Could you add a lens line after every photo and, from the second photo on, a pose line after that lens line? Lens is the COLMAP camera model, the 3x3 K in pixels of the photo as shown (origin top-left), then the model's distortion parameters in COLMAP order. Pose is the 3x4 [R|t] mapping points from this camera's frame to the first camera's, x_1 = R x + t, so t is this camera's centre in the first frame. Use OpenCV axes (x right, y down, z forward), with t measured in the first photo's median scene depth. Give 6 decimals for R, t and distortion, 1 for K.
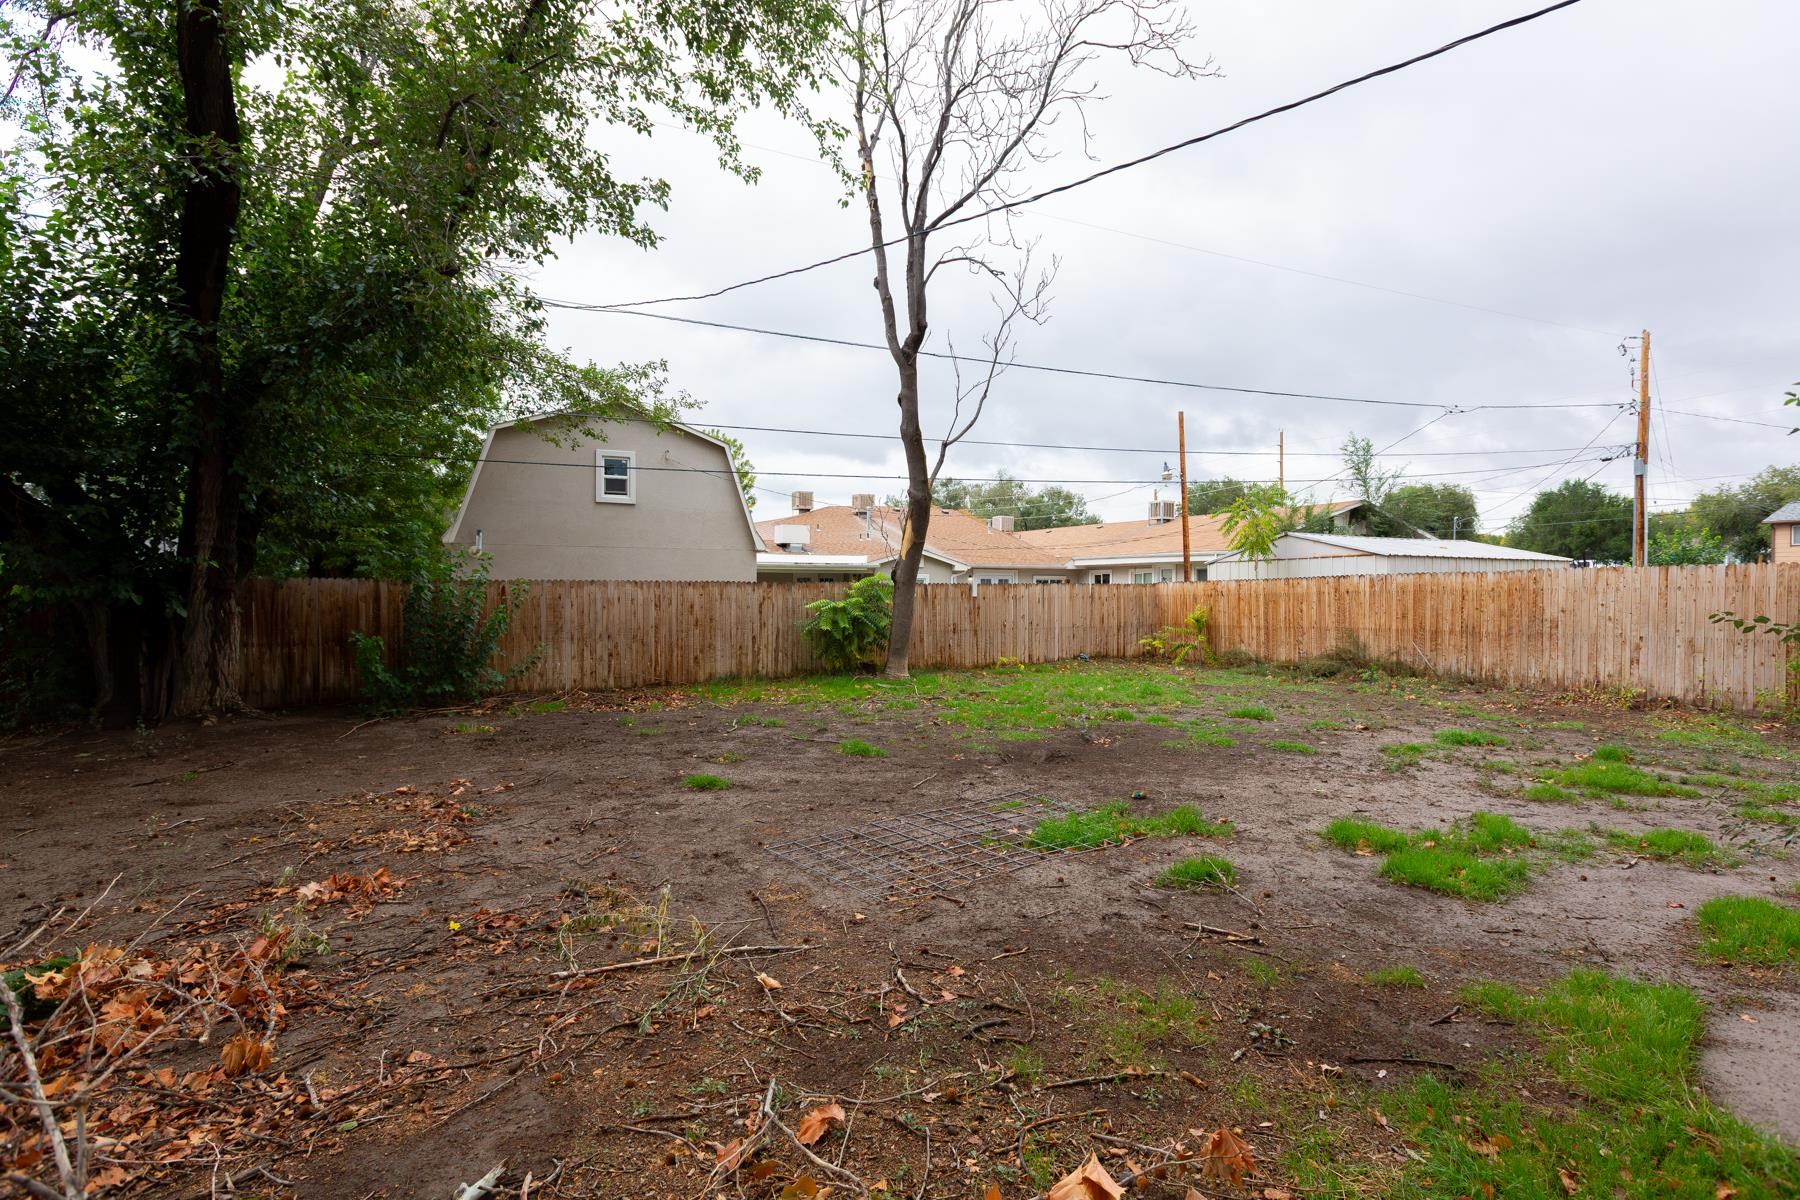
lens RADIAL K [[825.3, 0, 897.9], [0, 825.3, 593.9], [0, 0, 1]] dist [0.004989, -0.001068]
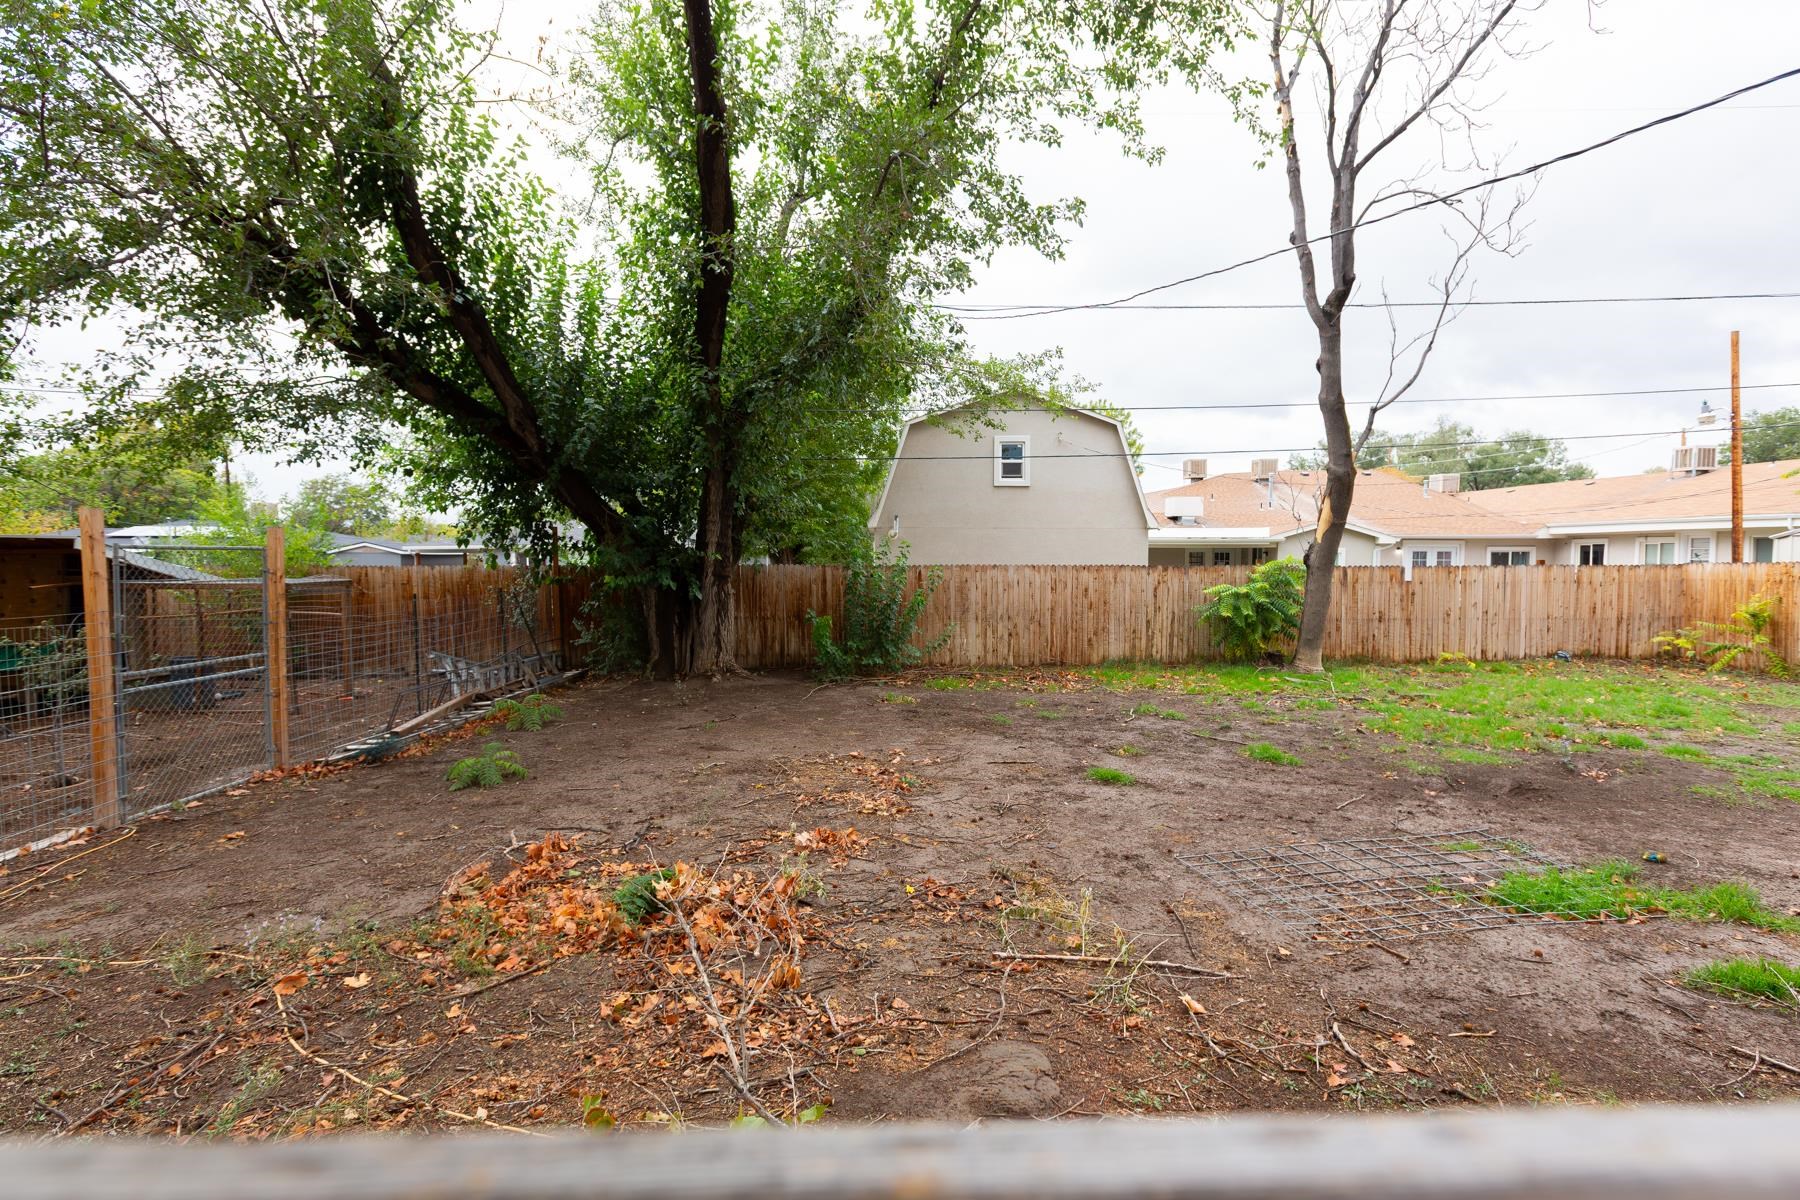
lens RADIAL K [[825.3, 0, 899.4], [0, 825.3, 590.8], [0, 0, 1]] dist [0.004989, -0.001068]
pose [[0.900301, 0.017866, -0.434902, -0.018155], [-0.000136, 0.999169, 0.040764, -0.035972], [0.435269, -0.036640, 0.899555, -0.029274]]
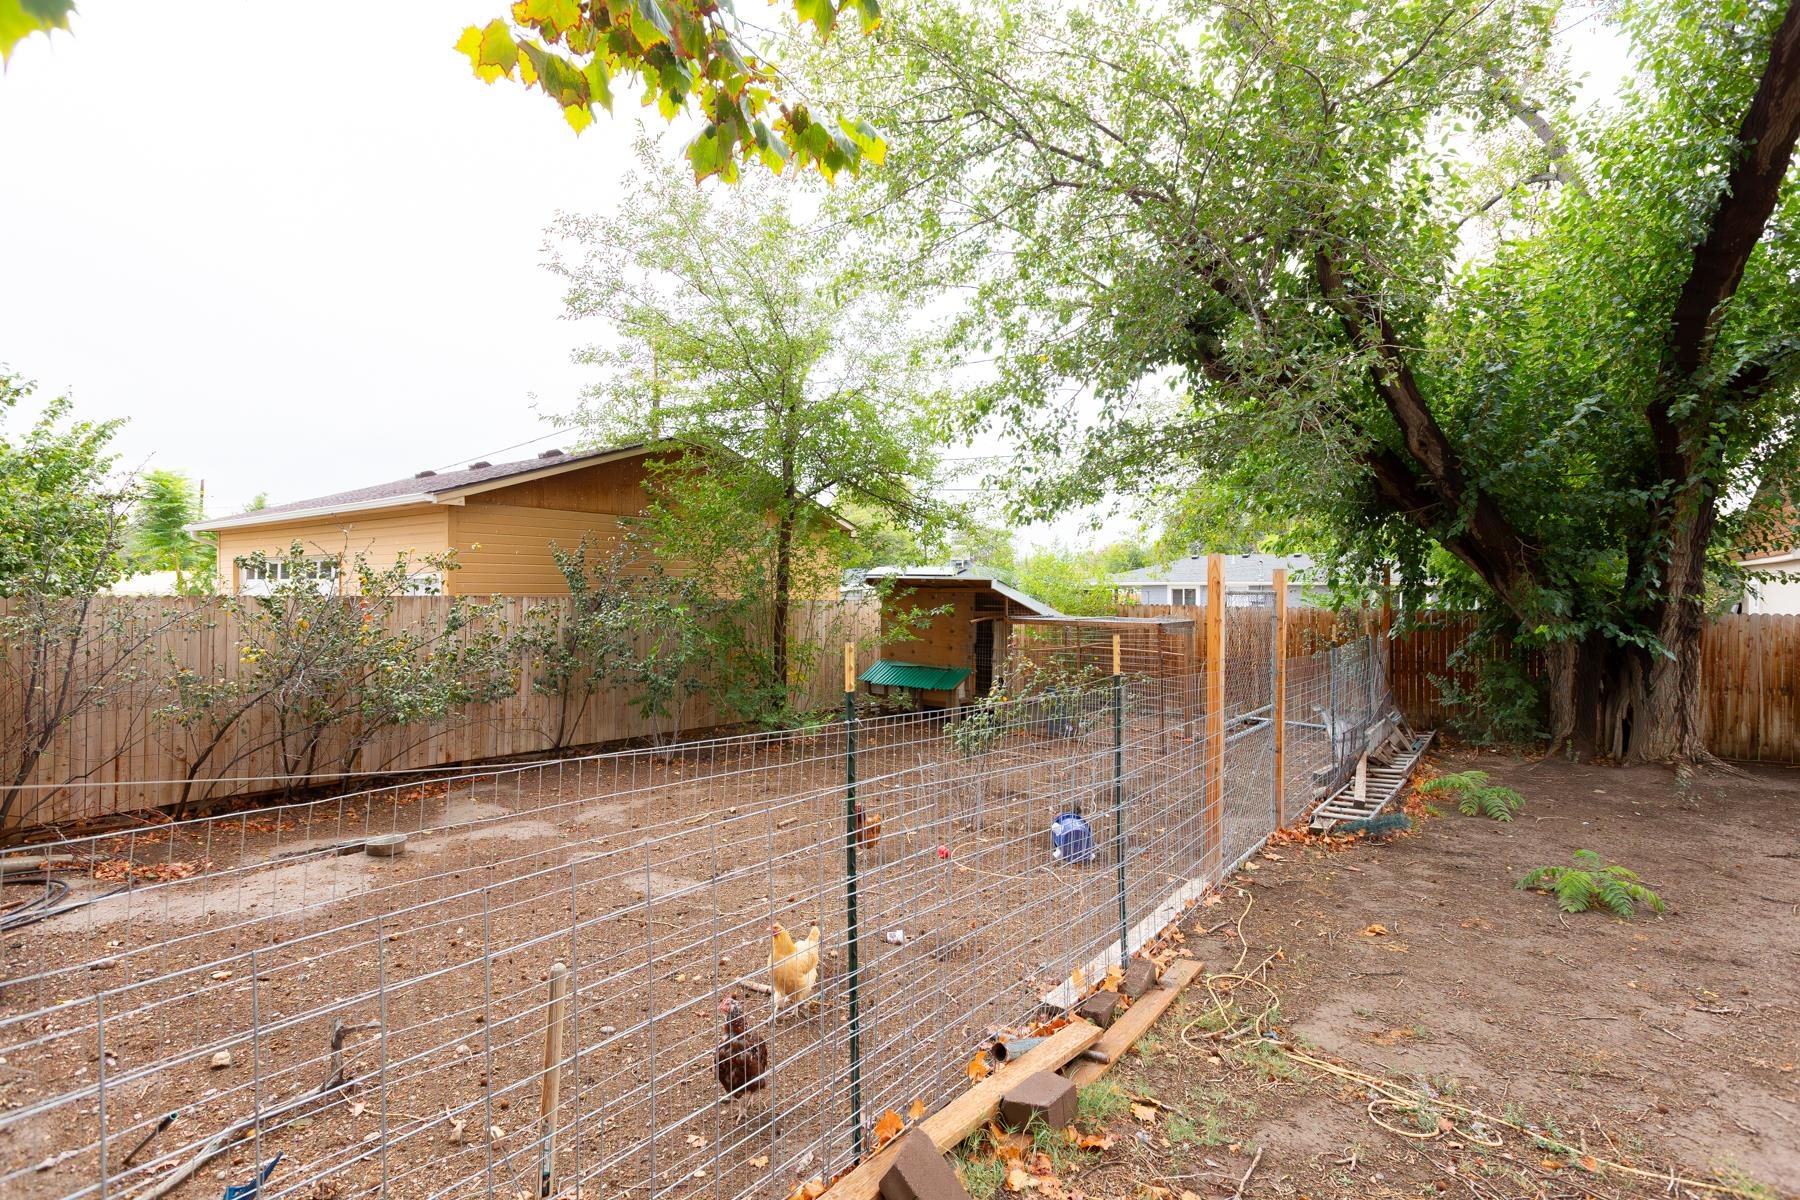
lens RADIAL K [[825.3, 0, 902.2], [0, 825.3, 597.2], [0, 0, 1]] dist [0.004989, -0.001068]
pose [[0.442718, 0.008408, -0.896621, -0.398848], [-0.008393, 0.999951, 0.005233, -0.039889], [0.896622, 0.005208, 0.442767, -0.203367]]
